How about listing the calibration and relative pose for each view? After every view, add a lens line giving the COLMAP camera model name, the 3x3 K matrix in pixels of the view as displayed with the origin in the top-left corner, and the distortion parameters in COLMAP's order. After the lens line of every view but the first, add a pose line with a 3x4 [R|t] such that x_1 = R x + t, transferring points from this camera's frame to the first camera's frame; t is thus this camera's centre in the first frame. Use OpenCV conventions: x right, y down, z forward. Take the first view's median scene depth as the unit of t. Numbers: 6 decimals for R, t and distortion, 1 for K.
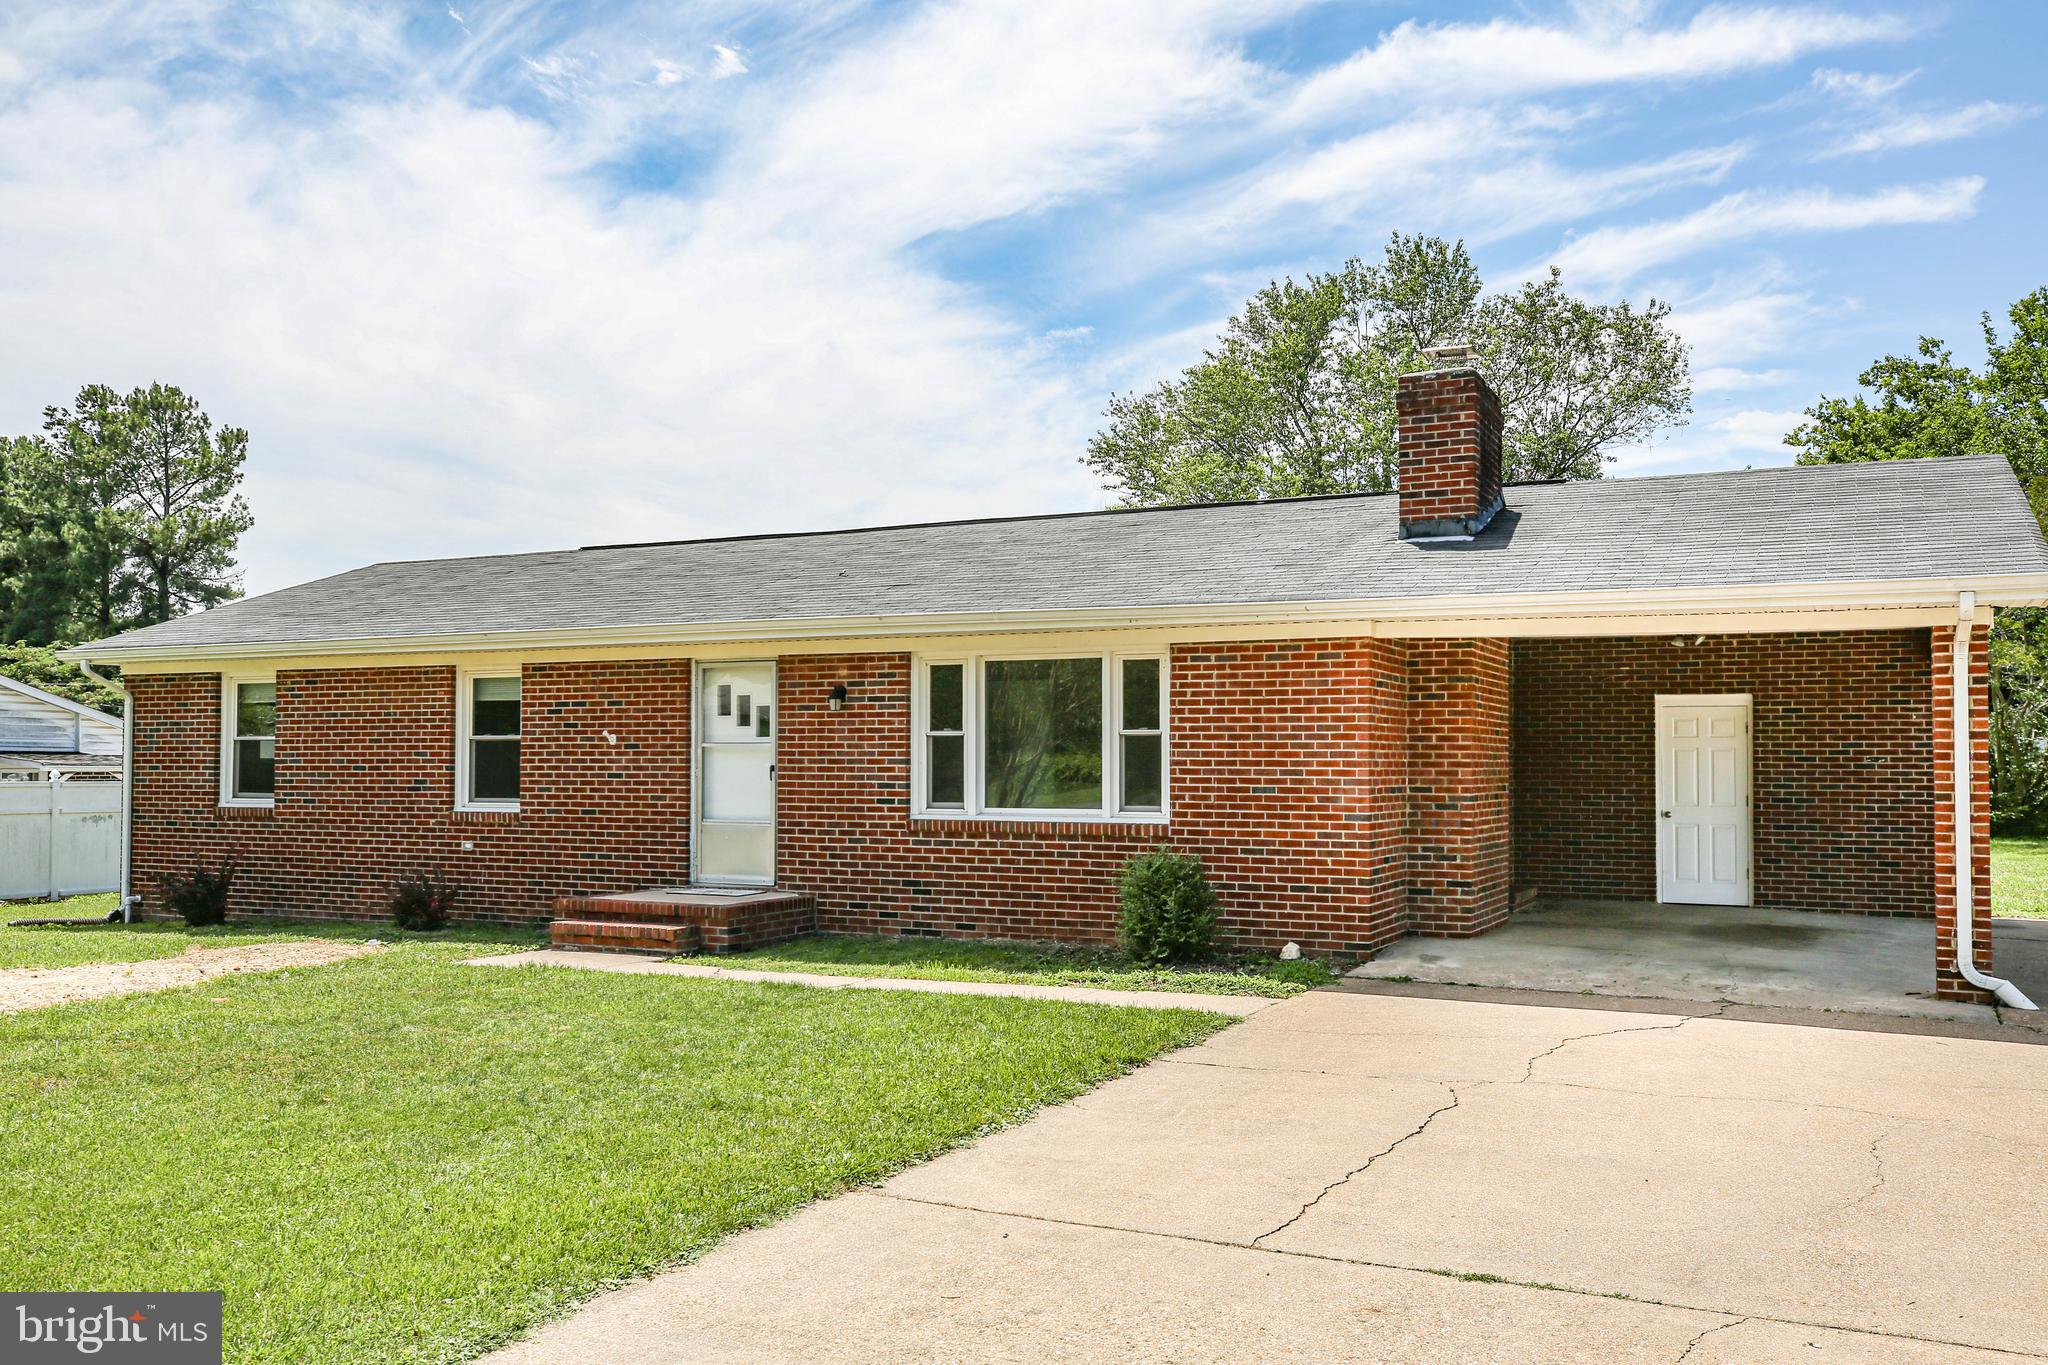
lens RADIAL K [[1803.5, 0, 1012.5], [0, 1803.5, 724.3], [0, 0, 1]] dist [0.033929, 0.018894]
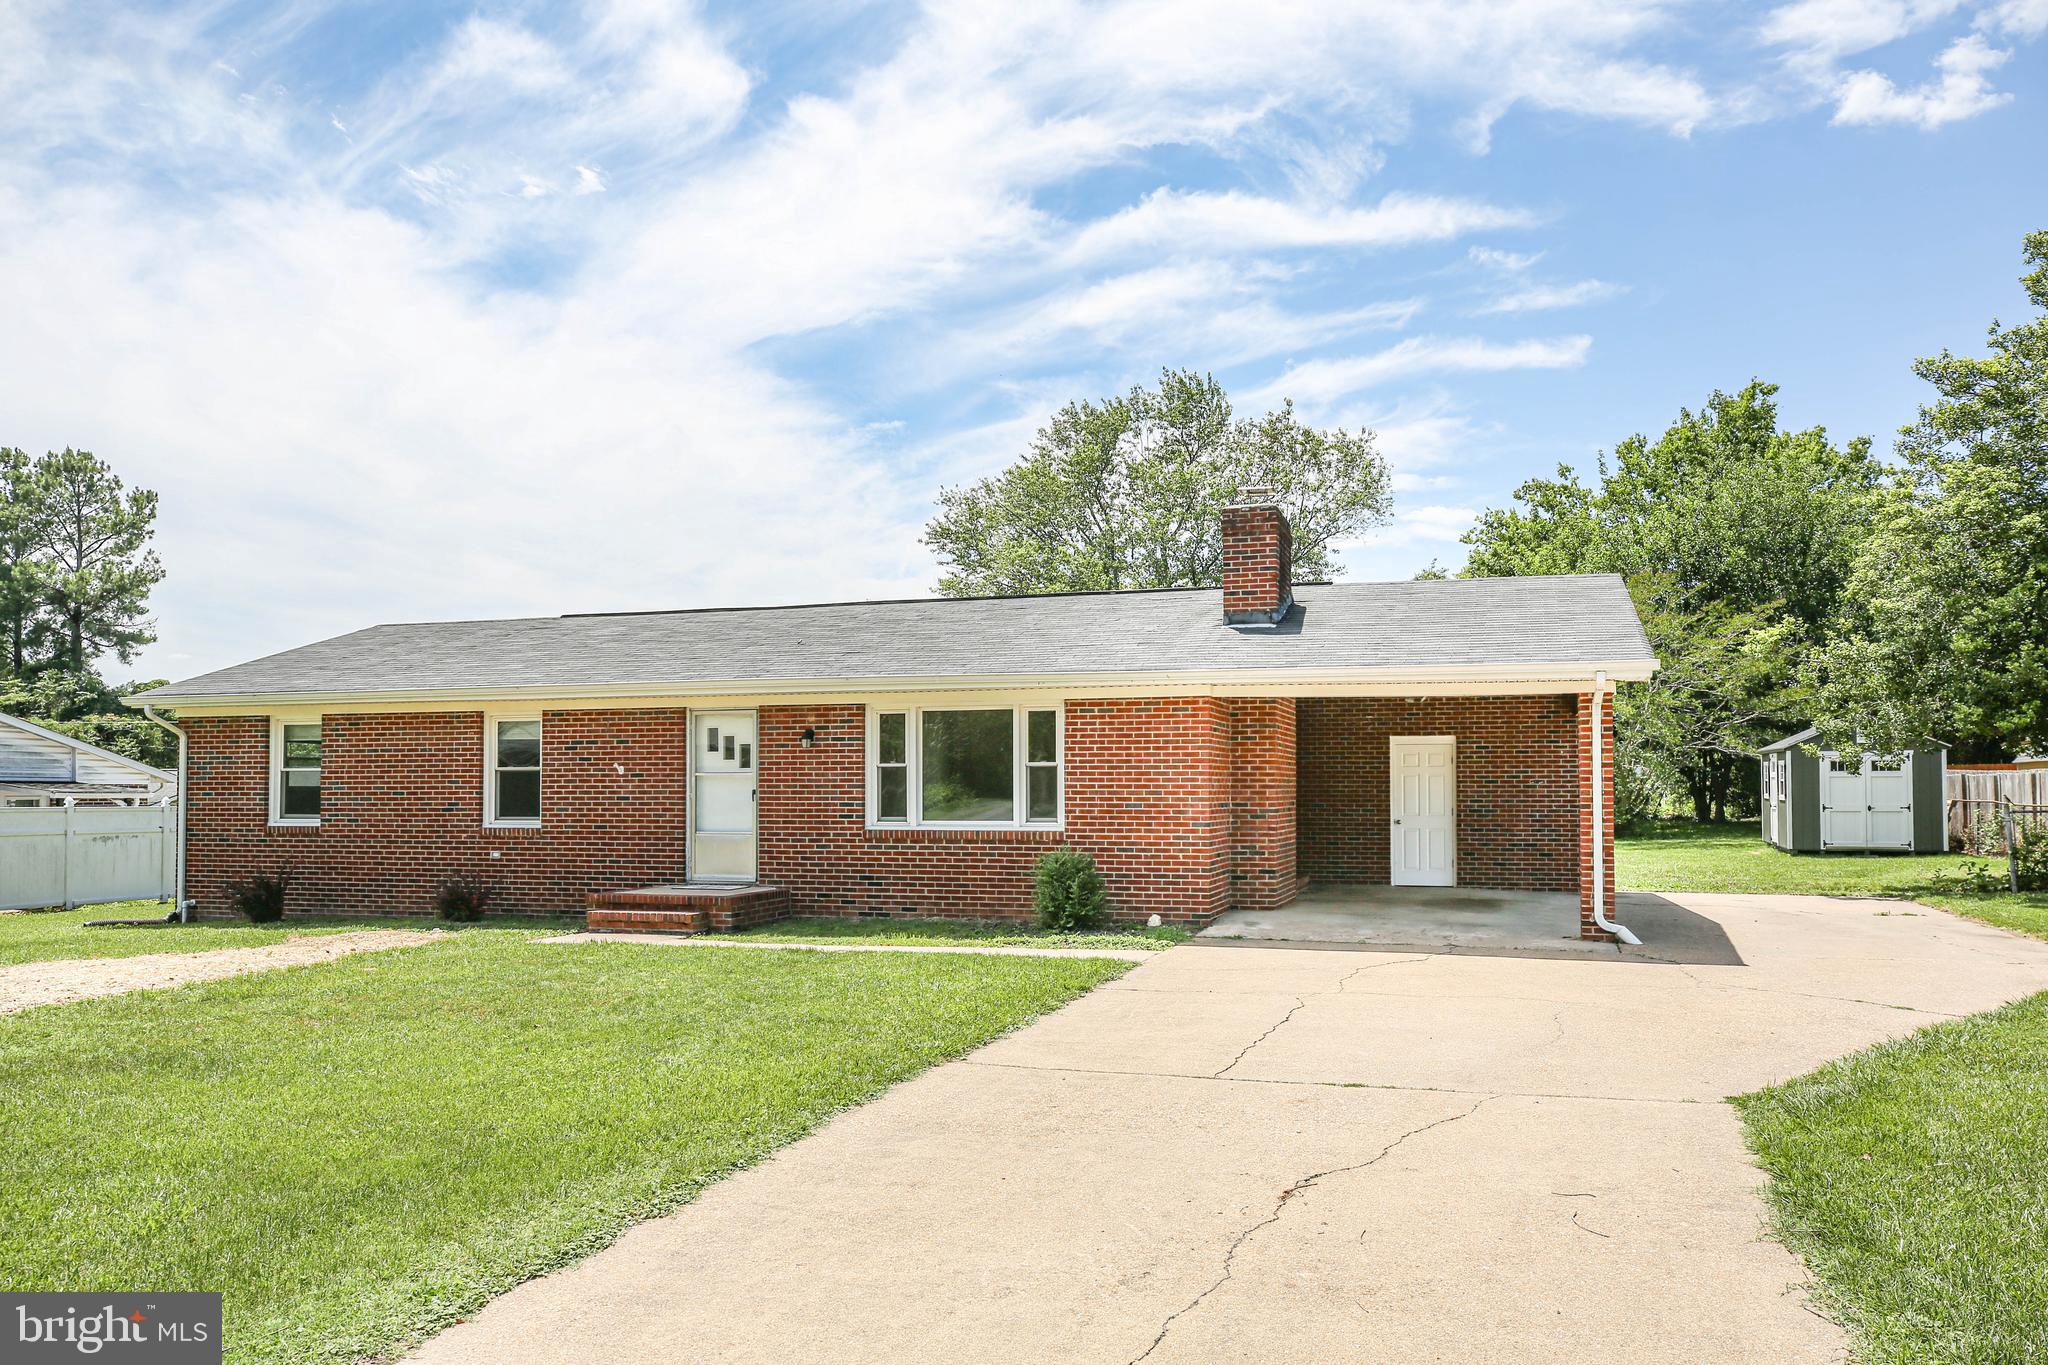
lens RADIAL K [[1509.5, 0, 1100.6], [0, 1509.5, 756.4], [0, 0, 1]] dist [0.015372, 0.008451]
pose [[0.984794, -0.000854, 0.173726, -0.073343], [0.000698, 0.999999, 0.000959, -0.002057], [-0.173726, -0.000823, 0.984794, -0.117024]]
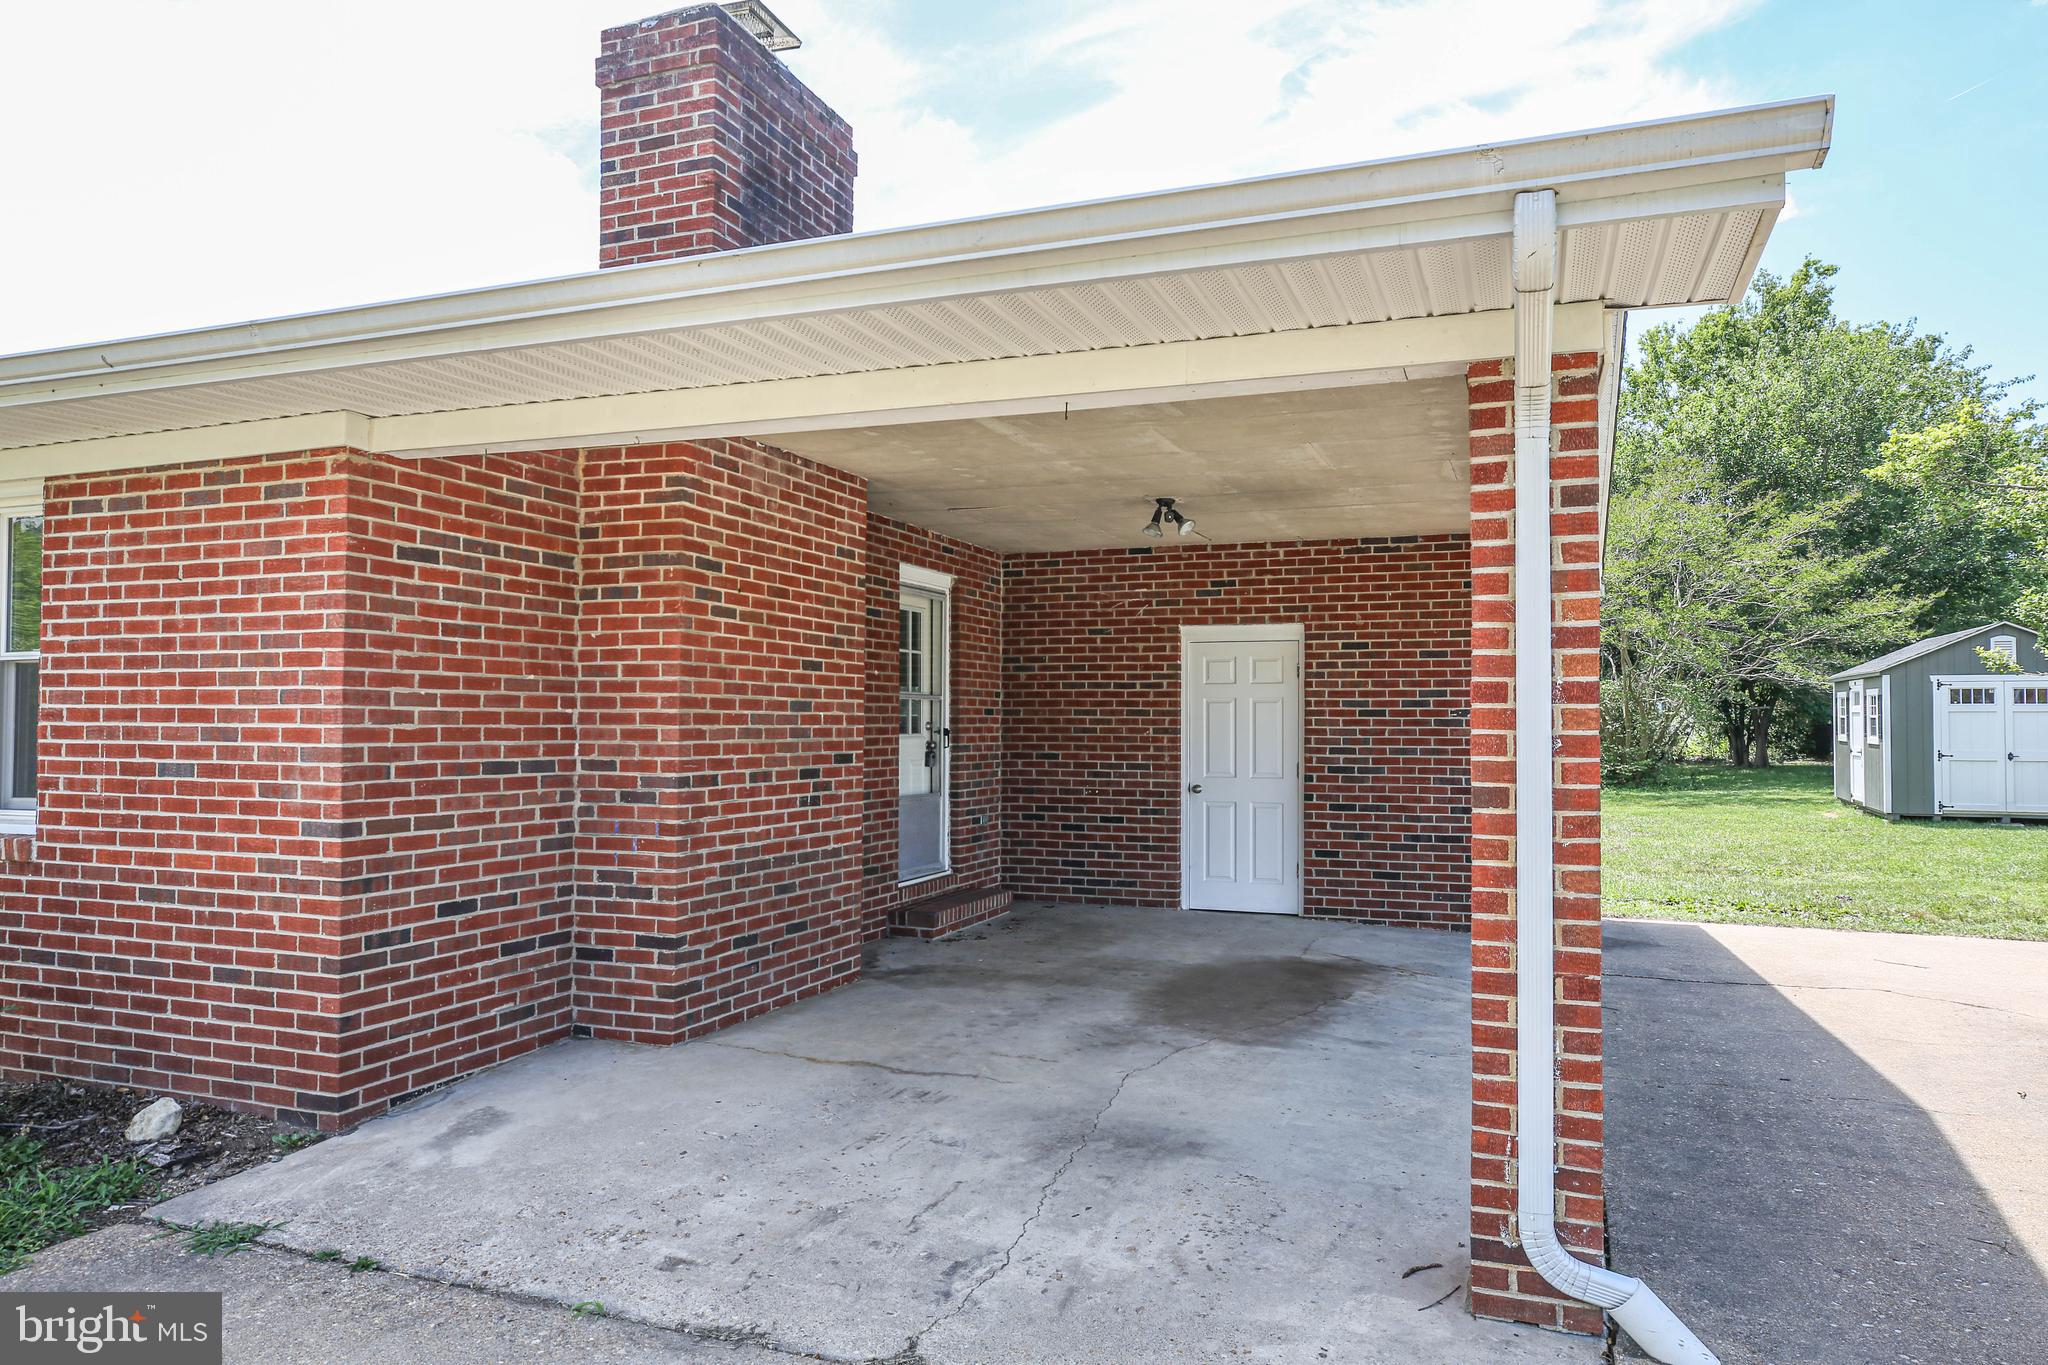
lens RADIAL K [[1280.5, 0, 1014.8], [0, 1280.5, 703.4], [0, 0, 1]] dist [-0.010914, -0.001191]
pose [[0.998822, 0.000502, 0.048524, 0.280958], [-0.000778, 0.999984, 0.005684, 0.013113], [-0.048520, -0.005715, 0.998806, 0.518841]]
